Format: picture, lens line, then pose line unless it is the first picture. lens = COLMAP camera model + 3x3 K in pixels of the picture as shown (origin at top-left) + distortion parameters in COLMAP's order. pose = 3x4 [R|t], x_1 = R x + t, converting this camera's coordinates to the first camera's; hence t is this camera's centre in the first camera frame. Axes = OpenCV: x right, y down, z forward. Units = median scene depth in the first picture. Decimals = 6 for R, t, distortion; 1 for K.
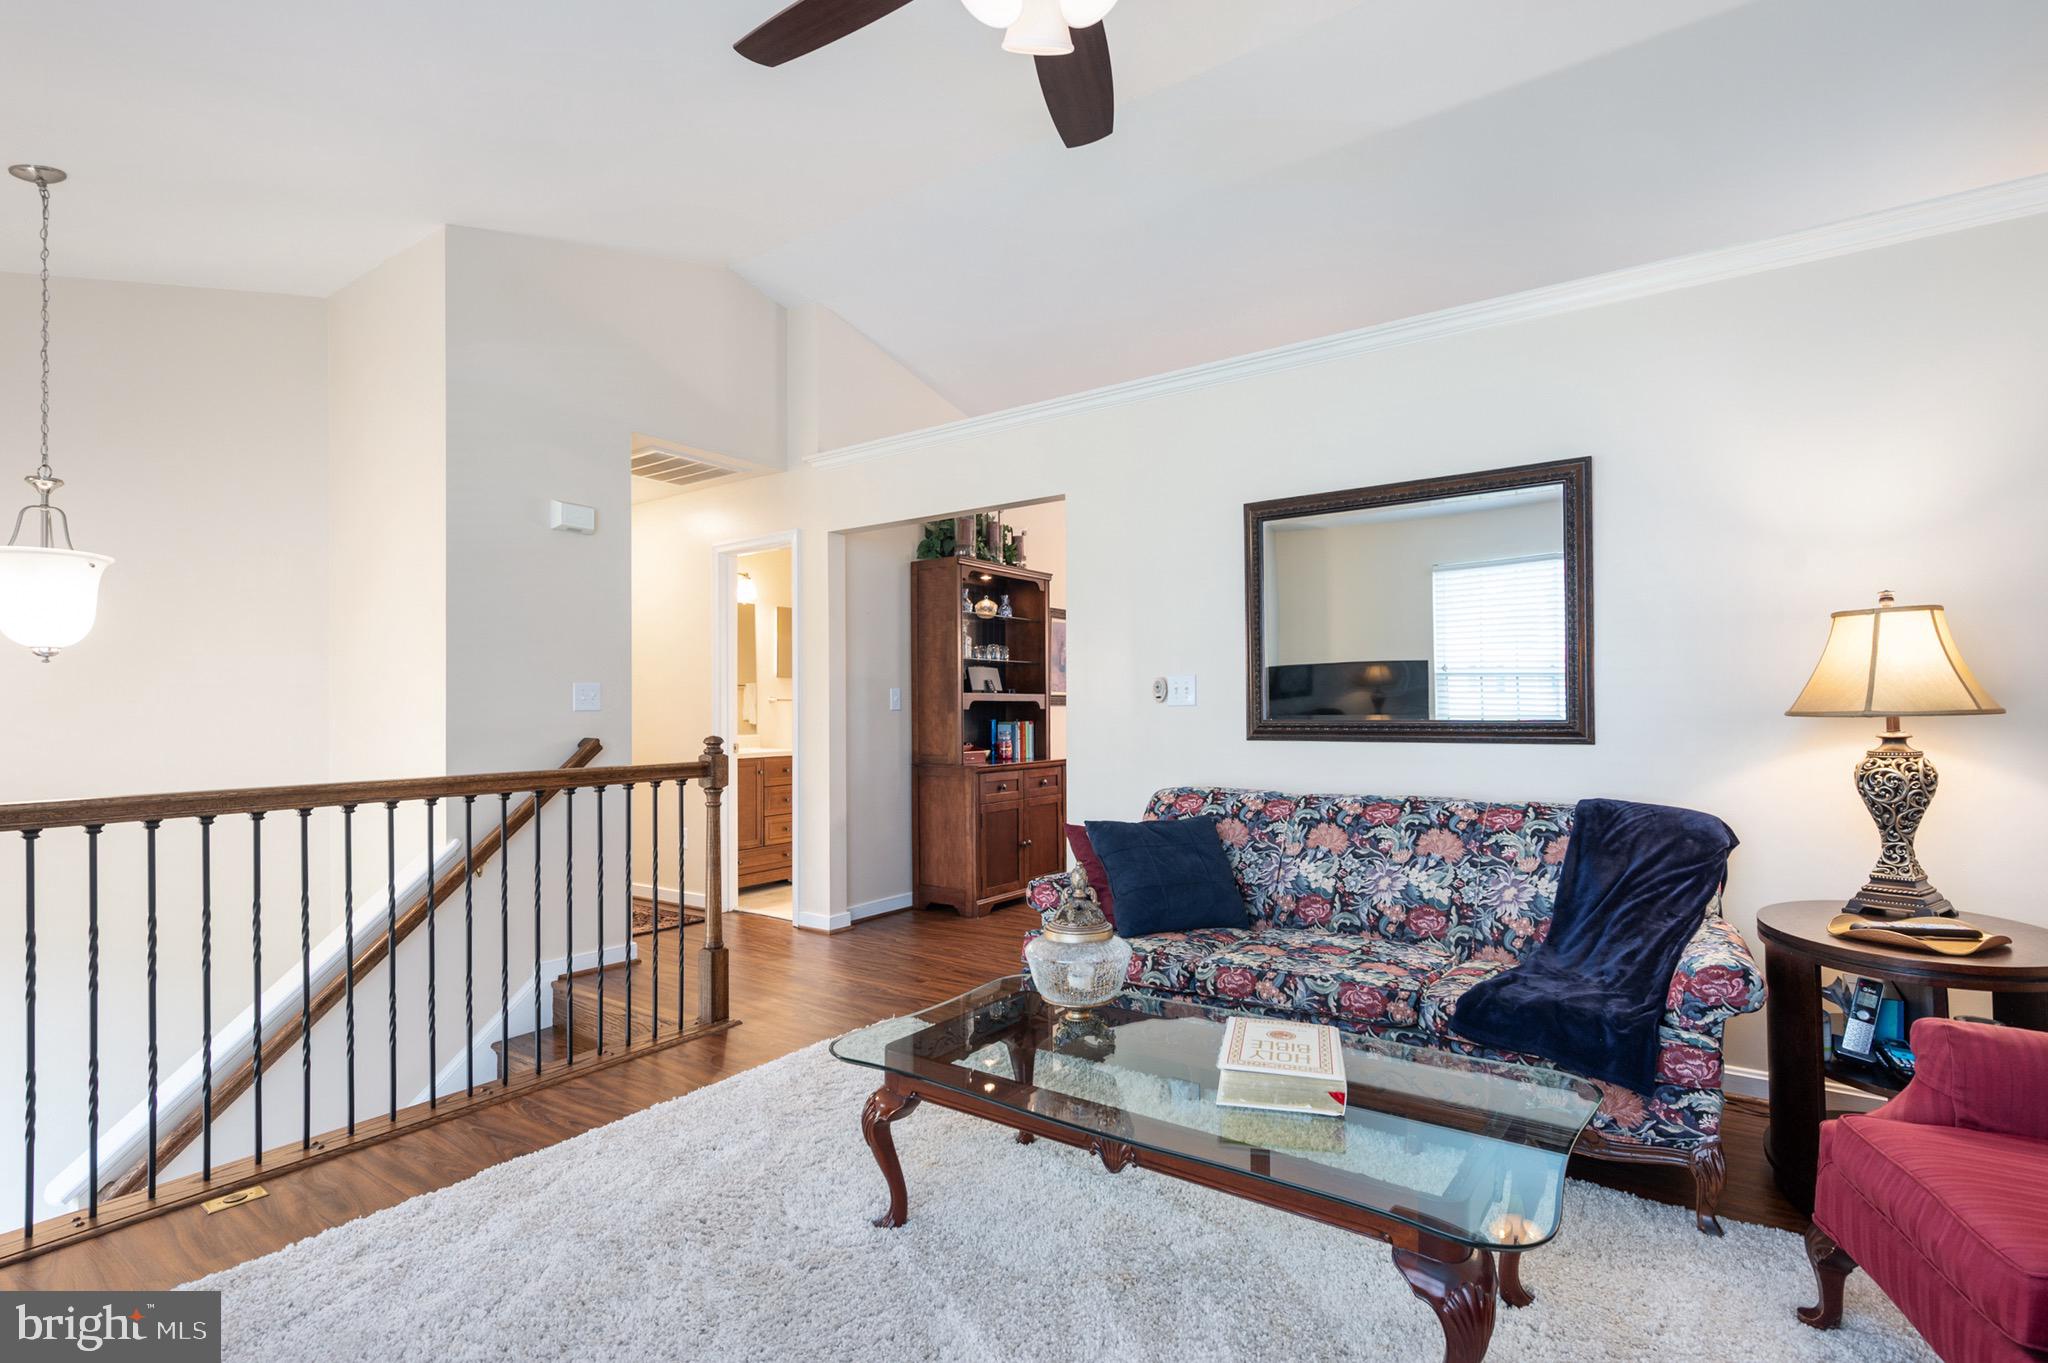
lens RADIAL K [[927.2, 0, 1050.6], [0, 927.2, 717.2], [0, 0, 1]] dist [0.001616, -0.000059]
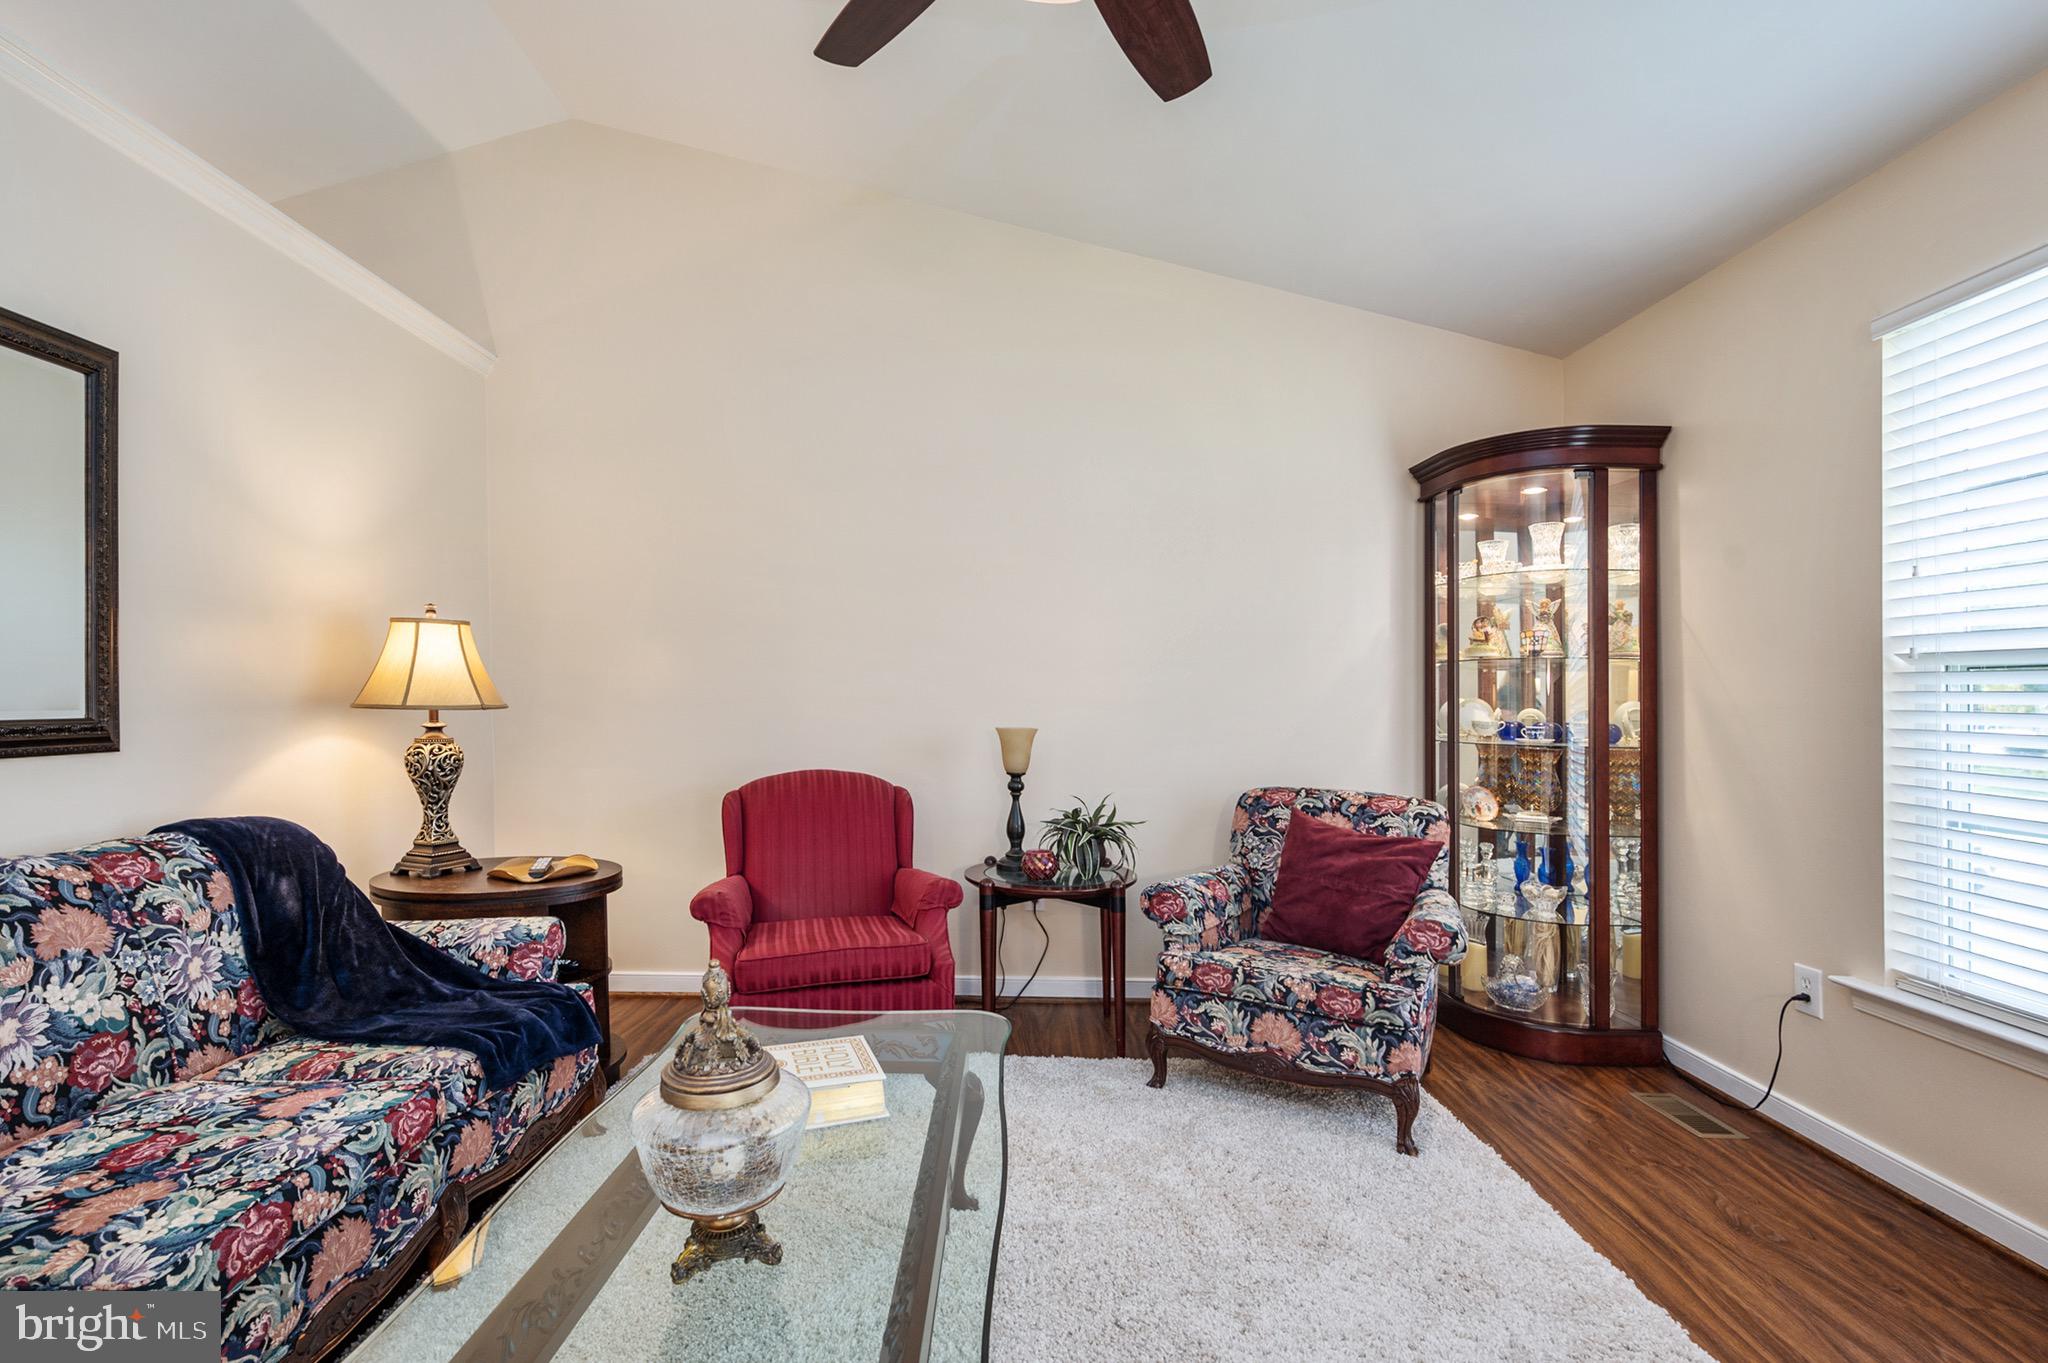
lens RADIAL K [[927.2, 0, 1006.0], [0, 927.2, 693.0], [0, 0, 1]] dist [0.001616, -0.000059]
pose [[-0.549367, 0.008715, 0.835536, -0.429902], [0.005770, 0.999961, -0.006636, -0.008068], [-0.835562, 0.001175, -0.549396, 0.884609]]
